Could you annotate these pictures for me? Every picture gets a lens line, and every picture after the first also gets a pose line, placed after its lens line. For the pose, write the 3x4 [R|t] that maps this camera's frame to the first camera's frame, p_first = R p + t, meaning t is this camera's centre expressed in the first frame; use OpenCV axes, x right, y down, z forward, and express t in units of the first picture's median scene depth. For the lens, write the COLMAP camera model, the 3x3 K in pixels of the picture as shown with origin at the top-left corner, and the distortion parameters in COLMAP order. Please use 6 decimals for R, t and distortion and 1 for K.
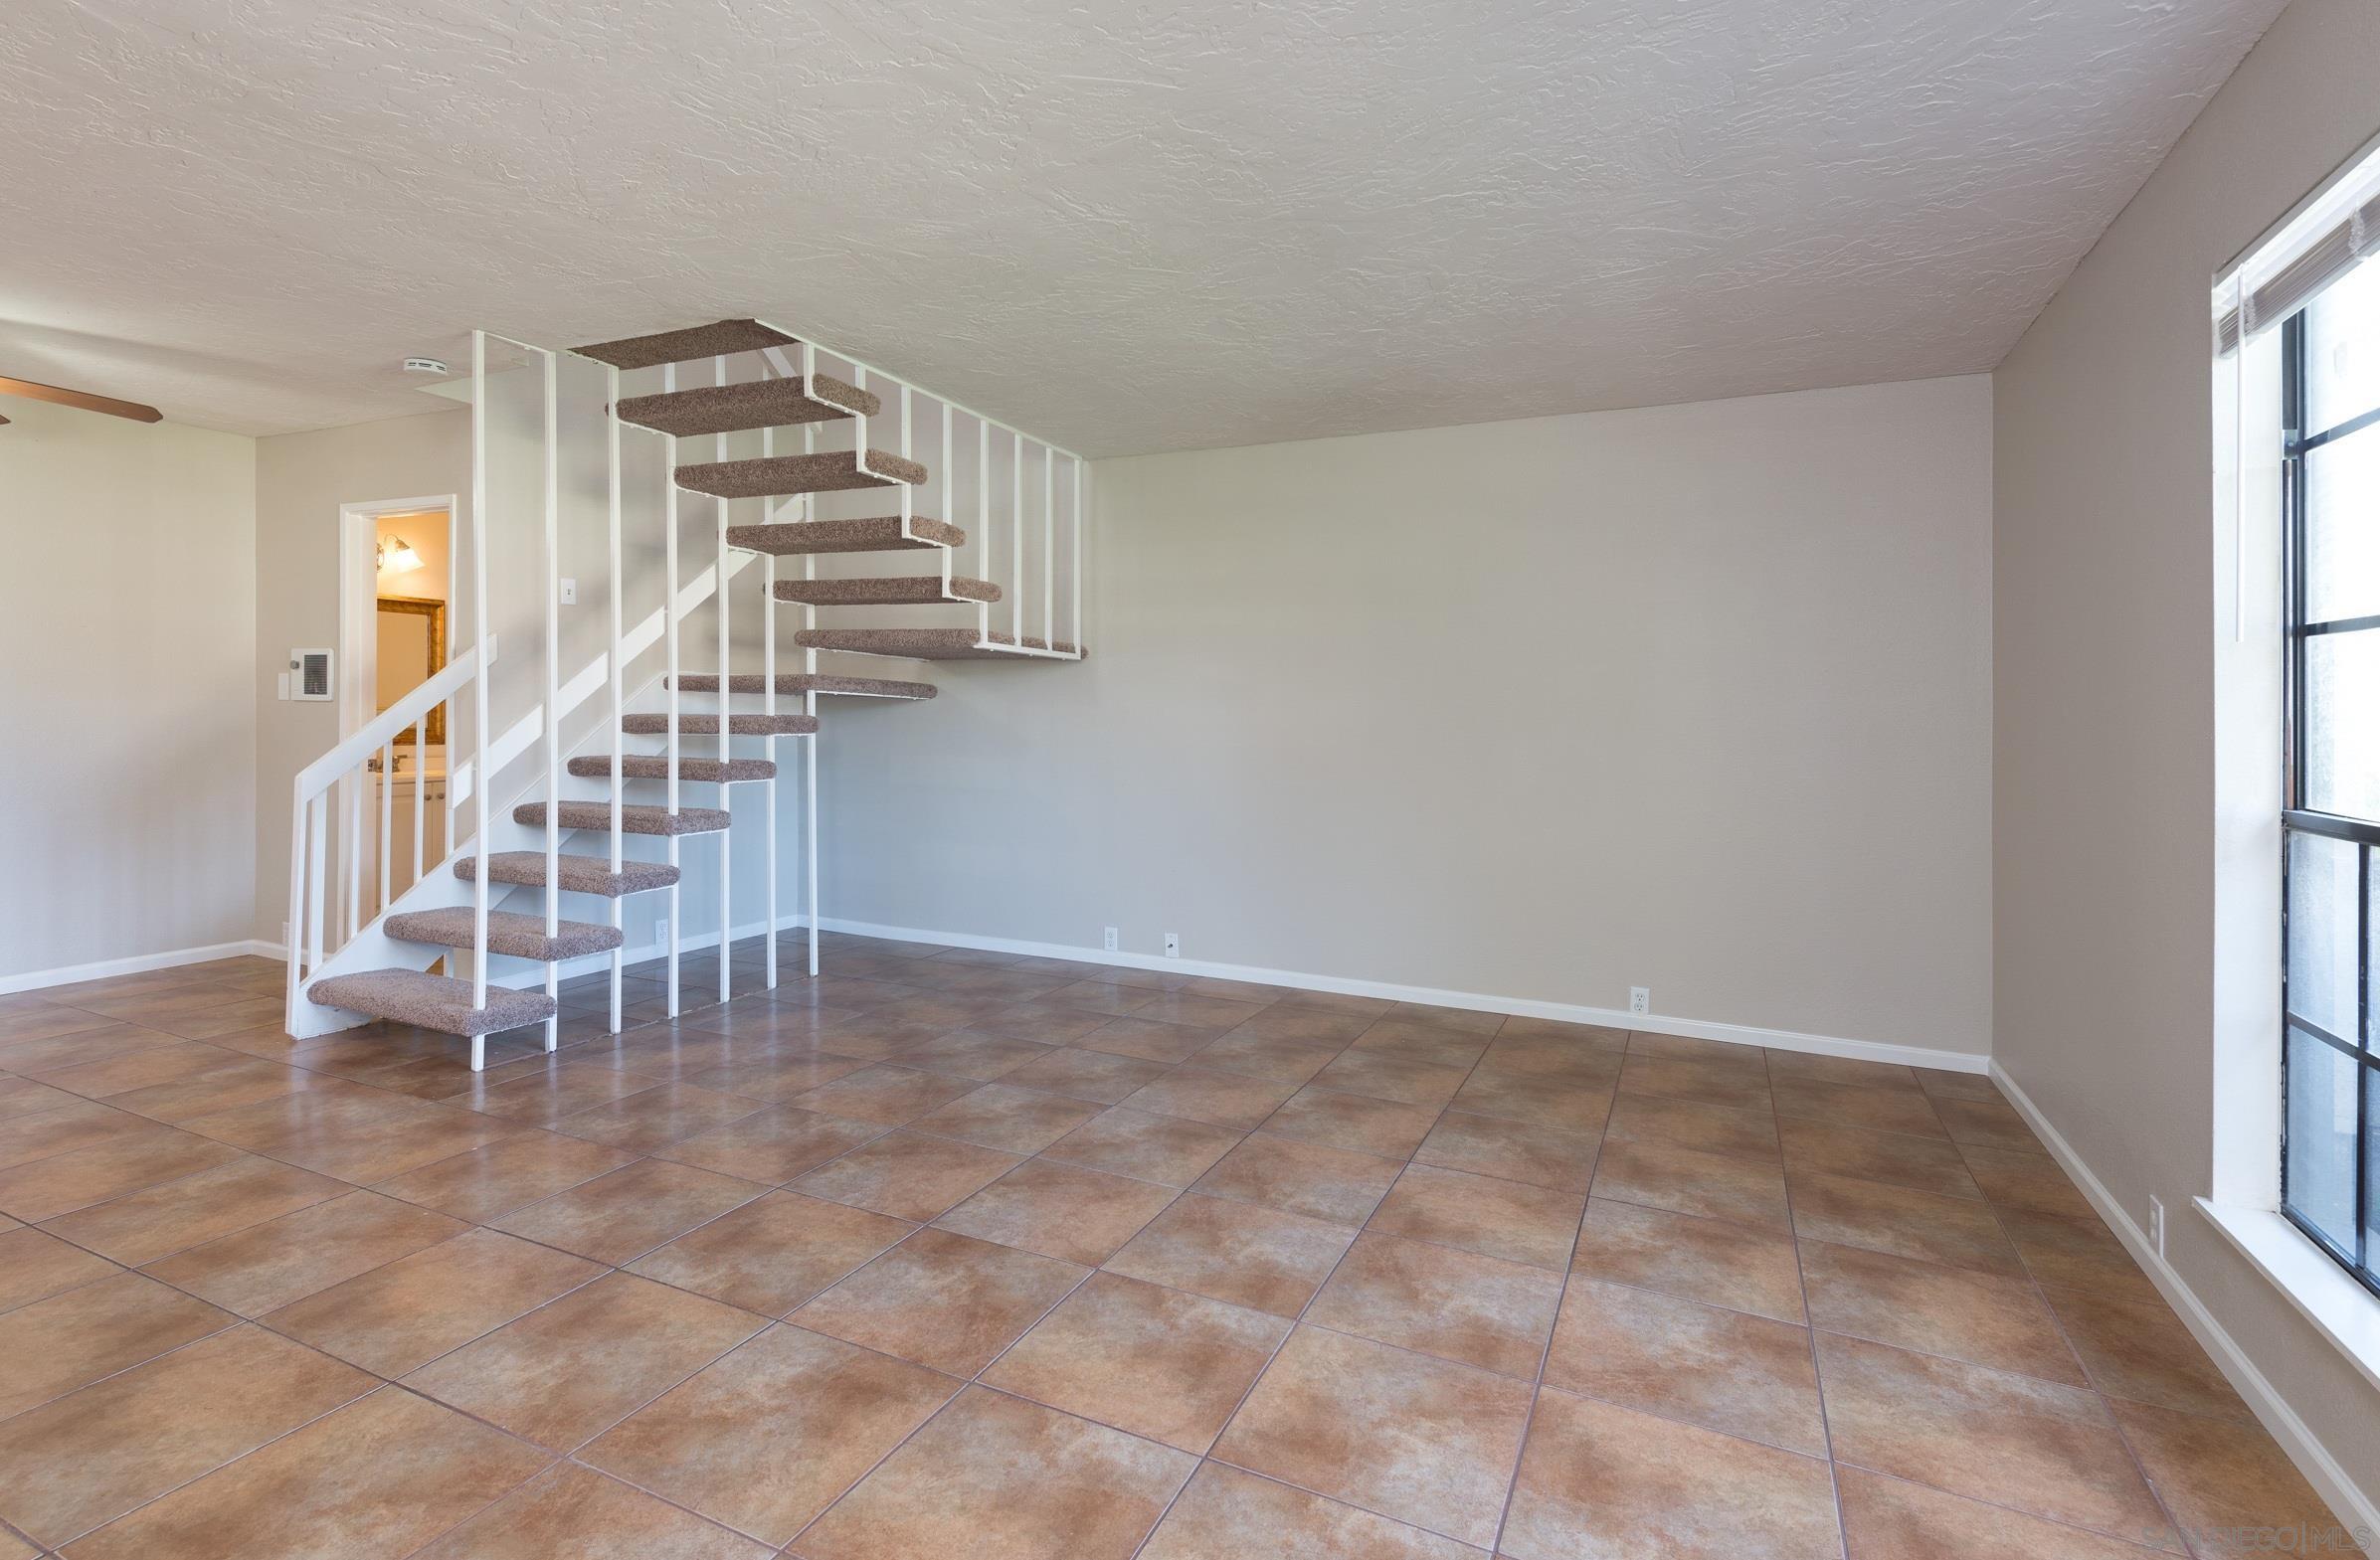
lens RADIAL K [[1143.1, 0, 1124.6], [0, 1143.1, 768.6], [0, 0, 1]] dist [0.007637, -0.000719]
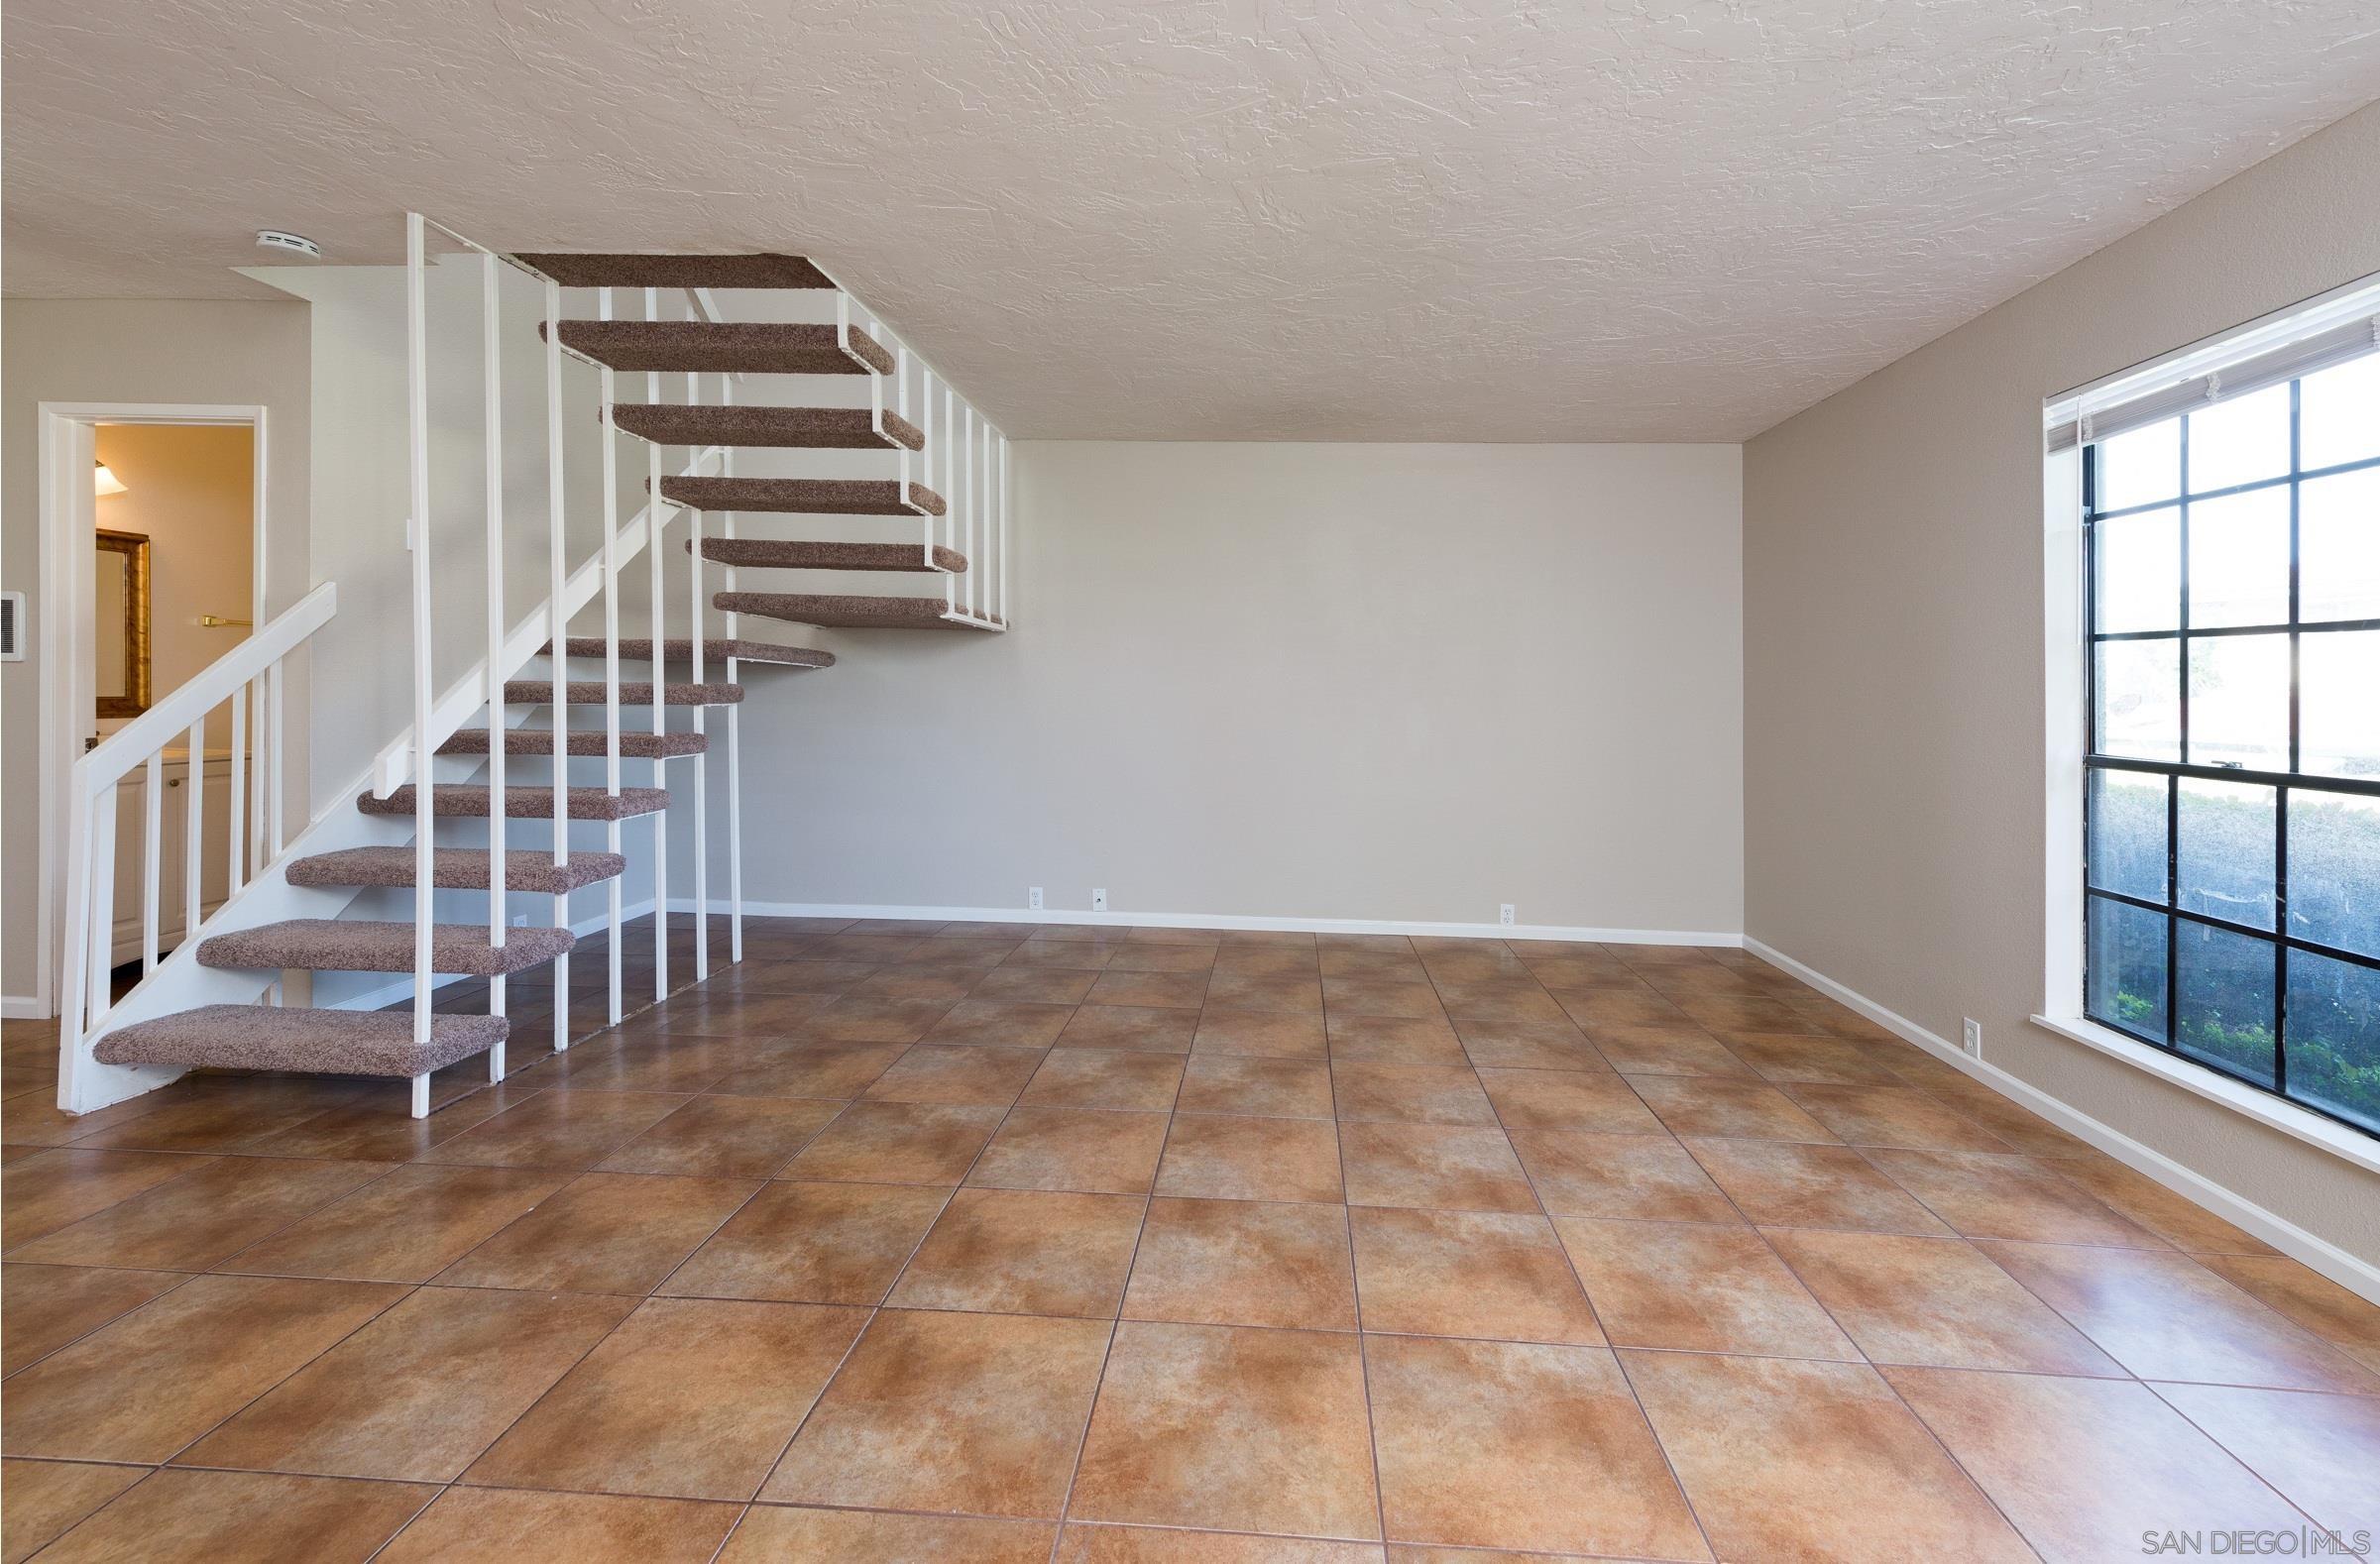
lens RADIAL K [[1022.9, 0, 1197.4], [0, 1022.9, 730.8], [0, 0, 1]] dist [0.007703, 0.000108]
pose [[0.922056, -0.012909, 0.386841, -0.391127], [0.012589, 0.999915, 0.003361, -0.009982], [-0.386851, 0.001771, 0.922140, 0.124223]]
